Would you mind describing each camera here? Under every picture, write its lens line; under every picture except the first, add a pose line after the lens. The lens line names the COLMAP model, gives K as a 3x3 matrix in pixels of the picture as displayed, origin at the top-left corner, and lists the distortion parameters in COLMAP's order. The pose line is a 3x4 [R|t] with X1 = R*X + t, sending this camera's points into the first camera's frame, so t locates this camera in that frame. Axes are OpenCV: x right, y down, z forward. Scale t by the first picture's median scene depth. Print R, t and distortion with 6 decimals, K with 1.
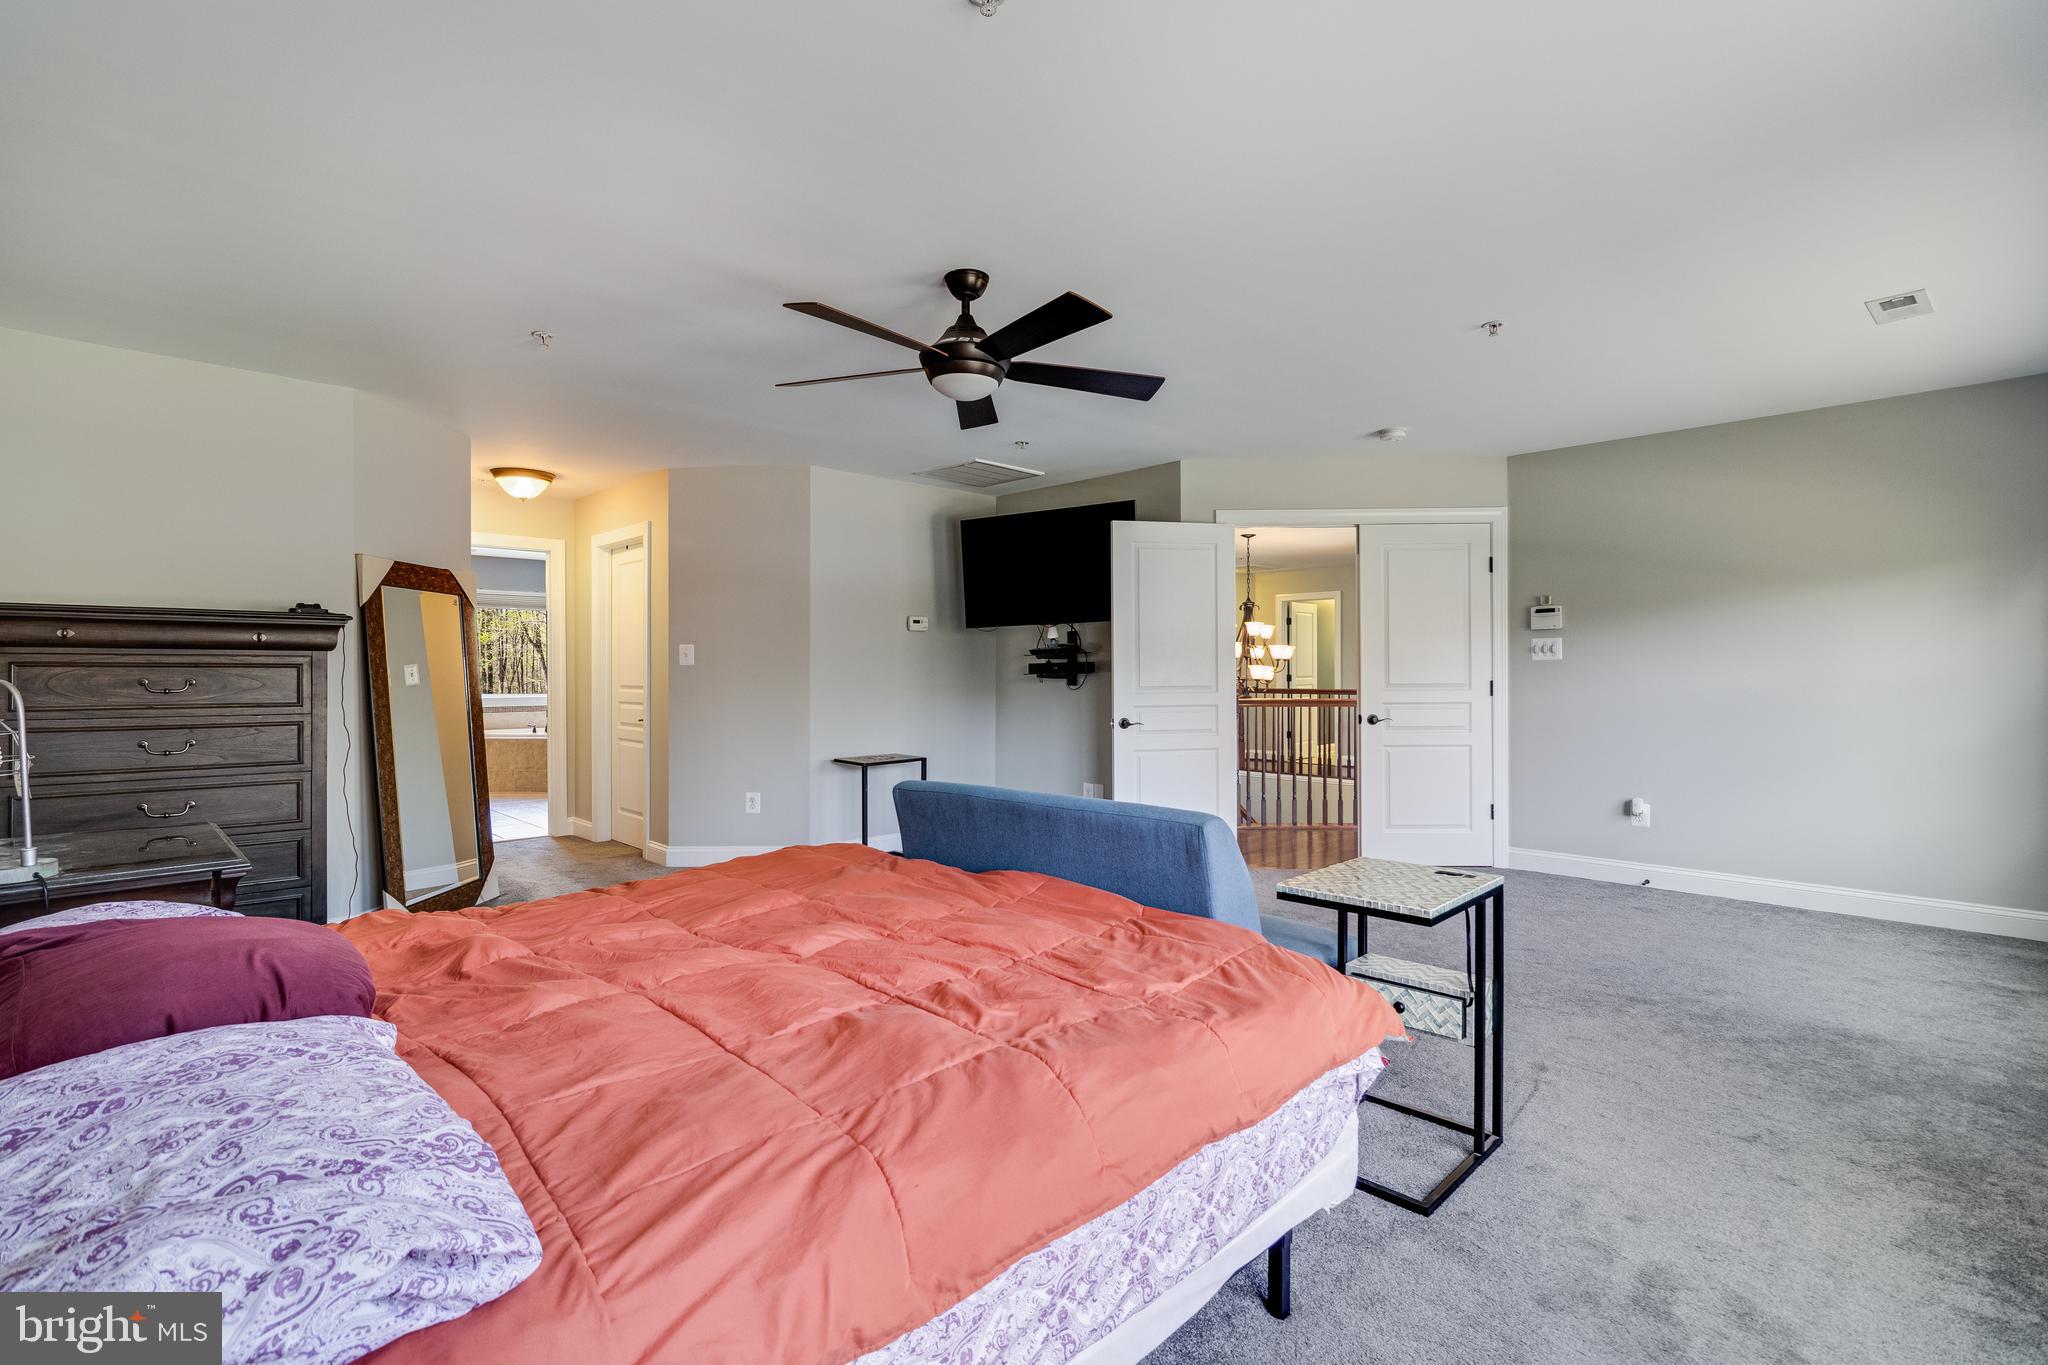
lens RADIAL K [[953.6, 0, 1024.1], [0, 953.6, 673.8], [0, 0, 1]] dist [0.003741, 0.000117]
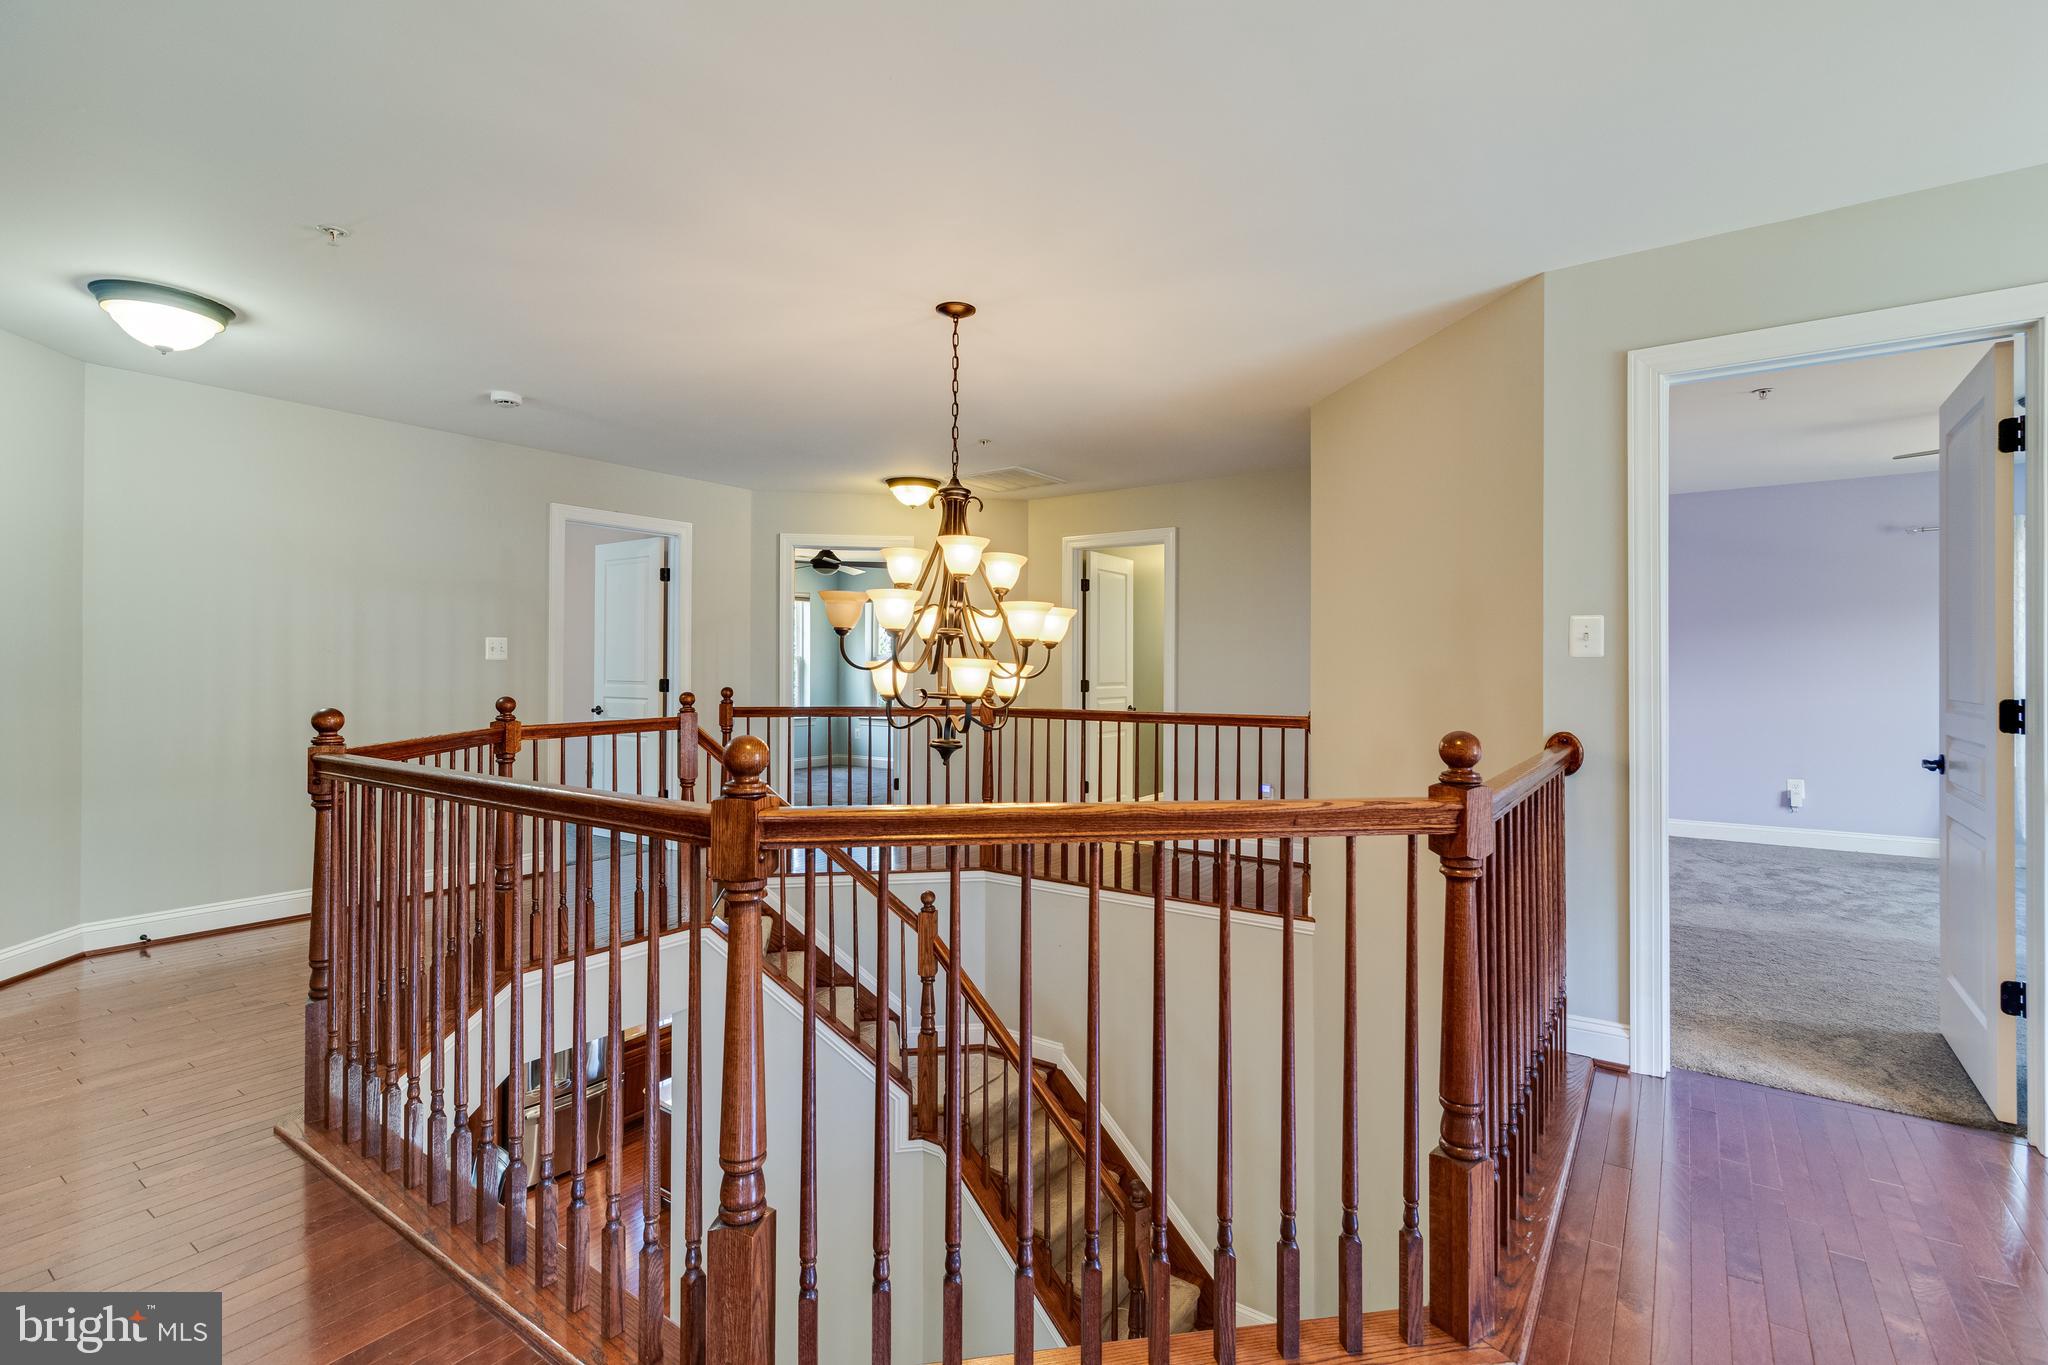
lens RADIAL K [[953.6, 0, 1025.6], [0, 953.6, 677.9], [0, 0, 1]] dist [0.003741, 0.000117]
pose [[0.982920, 0.016585, 0.183286, 0.191547], [-0.017346, 0.999846, 0.002549, -0.002411], [-0.183215, -0.005685, 0.983056, 0.617132]]
